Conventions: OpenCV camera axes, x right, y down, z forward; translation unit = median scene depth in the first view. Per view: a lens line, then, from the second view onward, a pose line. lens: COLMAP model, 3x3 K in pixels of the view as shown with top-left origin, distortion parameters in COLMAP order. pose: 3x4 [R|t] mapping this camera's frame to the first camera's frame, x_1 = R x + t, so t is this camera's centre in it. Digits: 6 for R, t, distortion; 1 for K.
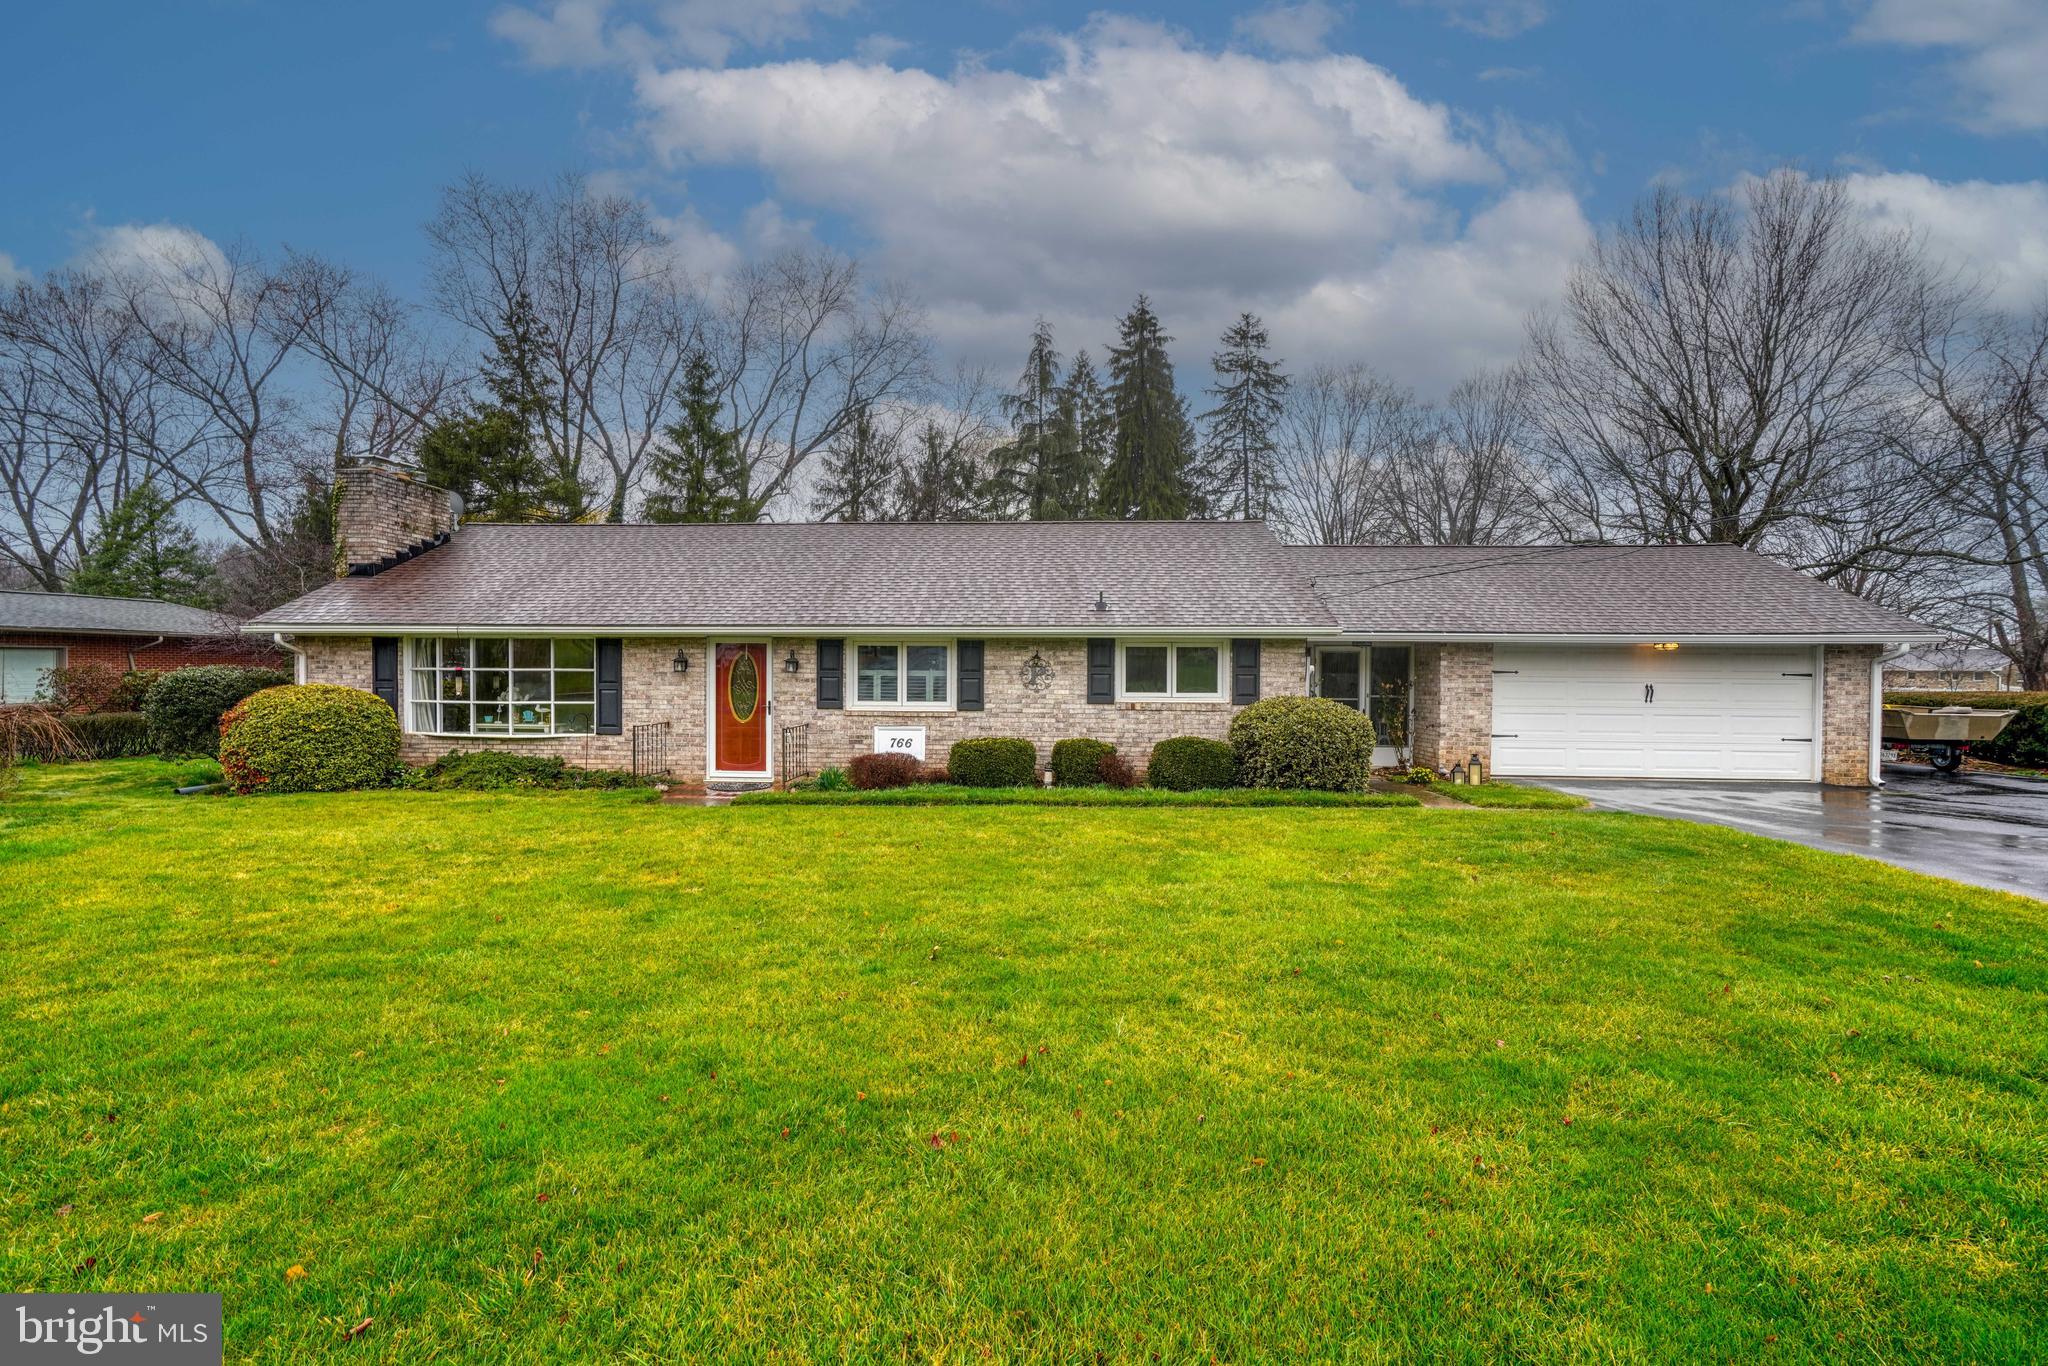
lens RADIAL K [[932.2, 0, 1022.2], [0, 932.2, 691.1], [0, 0, 1]] dist [-0.009416, 0.002788]
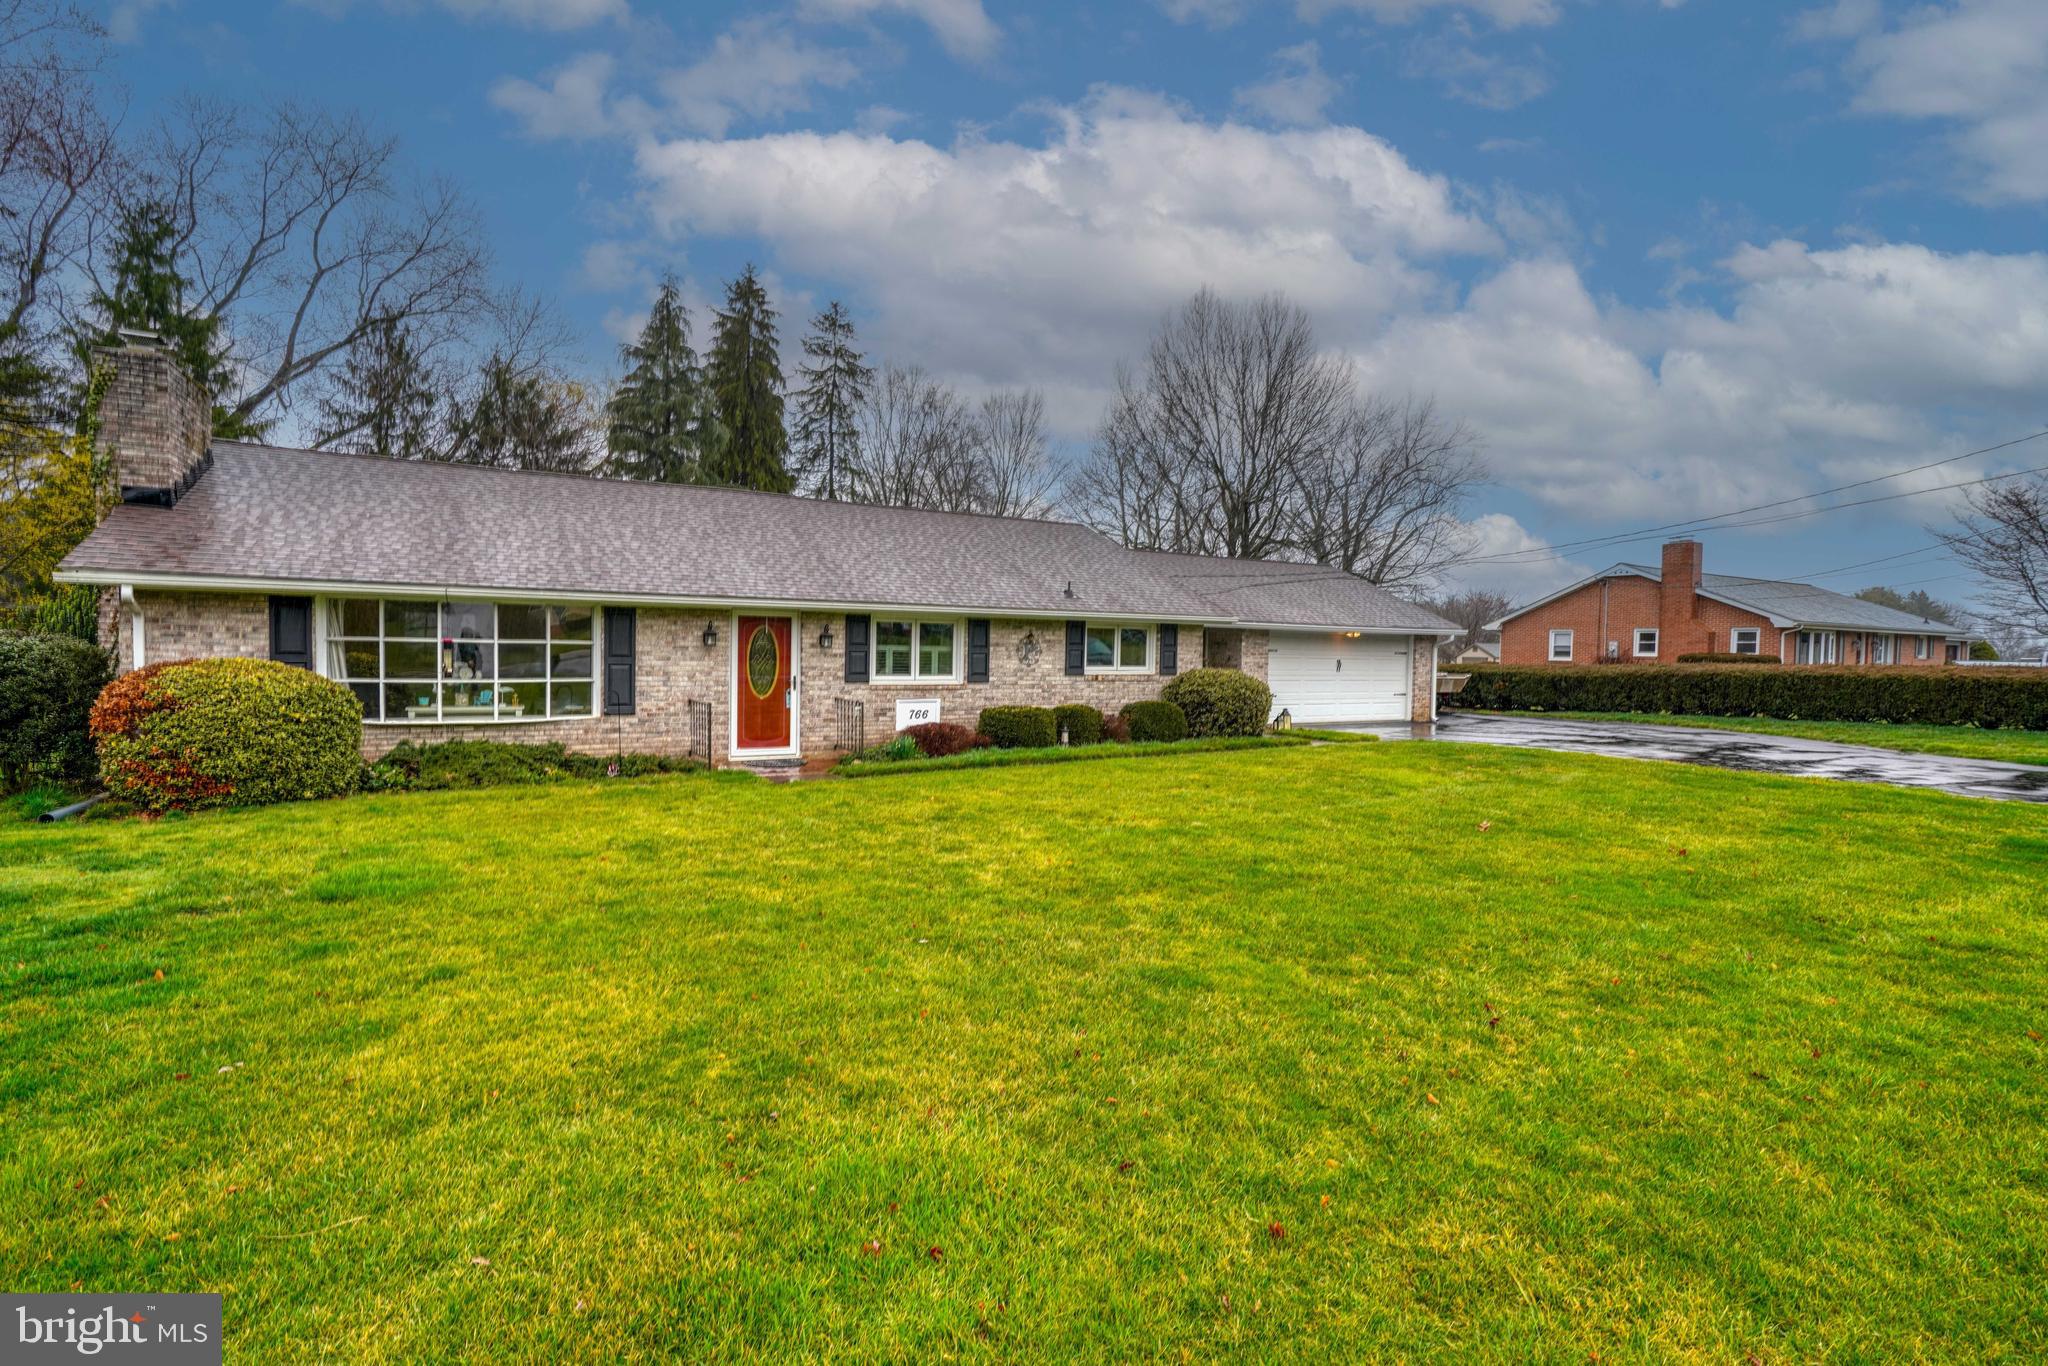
lens RADIAL K [[932.2, 0, 1018.4], [0, 932.2, 680.4], [0, 0, 1]] dist [-0.009416, 0.002788]
pose [[0.830717, -0.011885, 0.556569, -0.623942], [0.001881, 0.999826, 0.018543, -0.002528], [-0.556692, -0.014357, 0.830595, 0.045694]]
